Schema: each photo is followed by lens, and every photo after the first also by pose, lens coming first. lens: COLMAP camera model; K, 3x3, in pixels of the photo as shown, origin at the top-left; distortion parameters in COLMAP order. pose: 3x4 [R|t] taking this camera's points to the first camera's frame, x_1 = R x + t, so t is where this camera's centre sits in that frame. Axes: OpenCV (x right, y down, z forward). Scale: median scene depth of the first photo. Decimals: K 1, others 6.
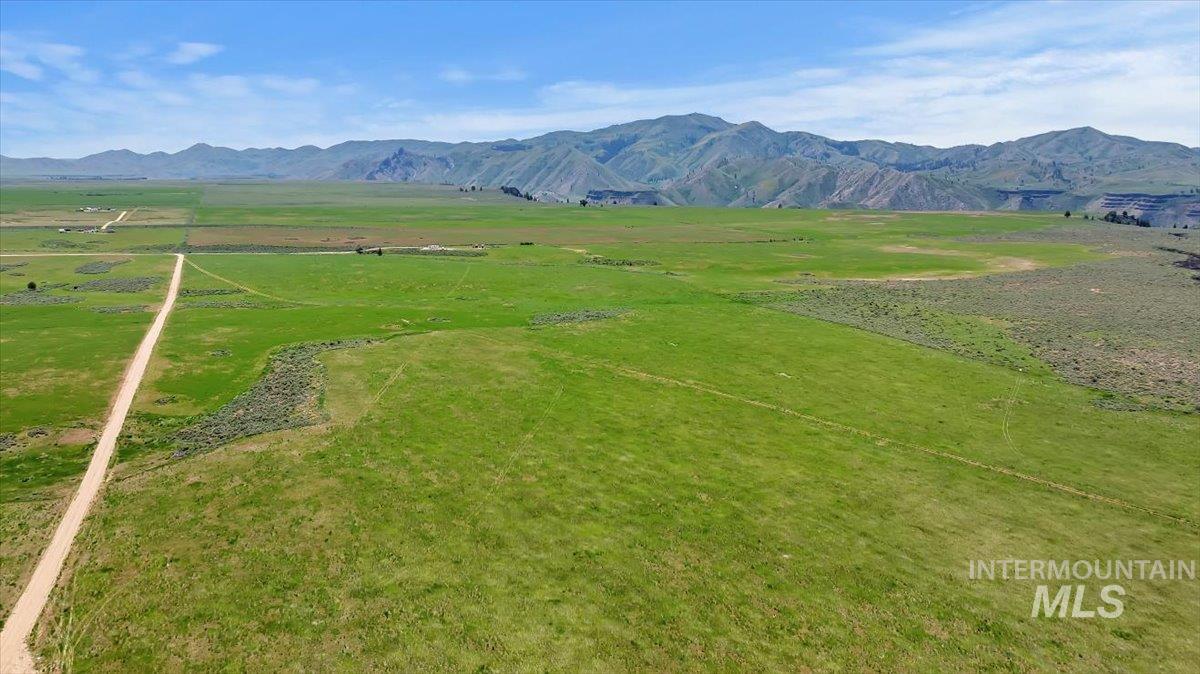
lens RADIAL K [[841.2, 0, 604.2], [0, 841.2, 333.1], [0, 0, 1]] dist [-0.025466, 0.016551]
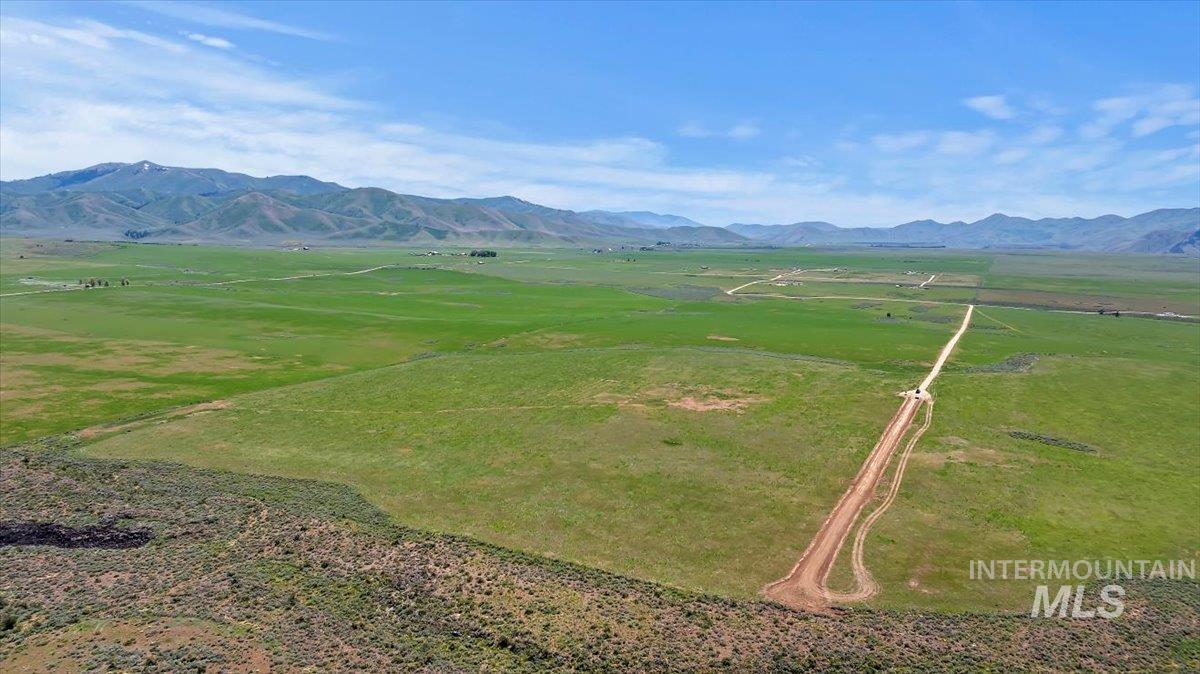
lens RADIAL K [[841.2, 0, 604.2], [0, 841.2, 333.1], [0, 0, 1]] dist [-0.025466, 0.016551]
pose [[0.640171, 0.090120, -0.762928, 0.208947], [-0.150164, 0.988618, -0.009224, 0.063457], [0.753413, 0.120469, 0.646418, -0.432027]]
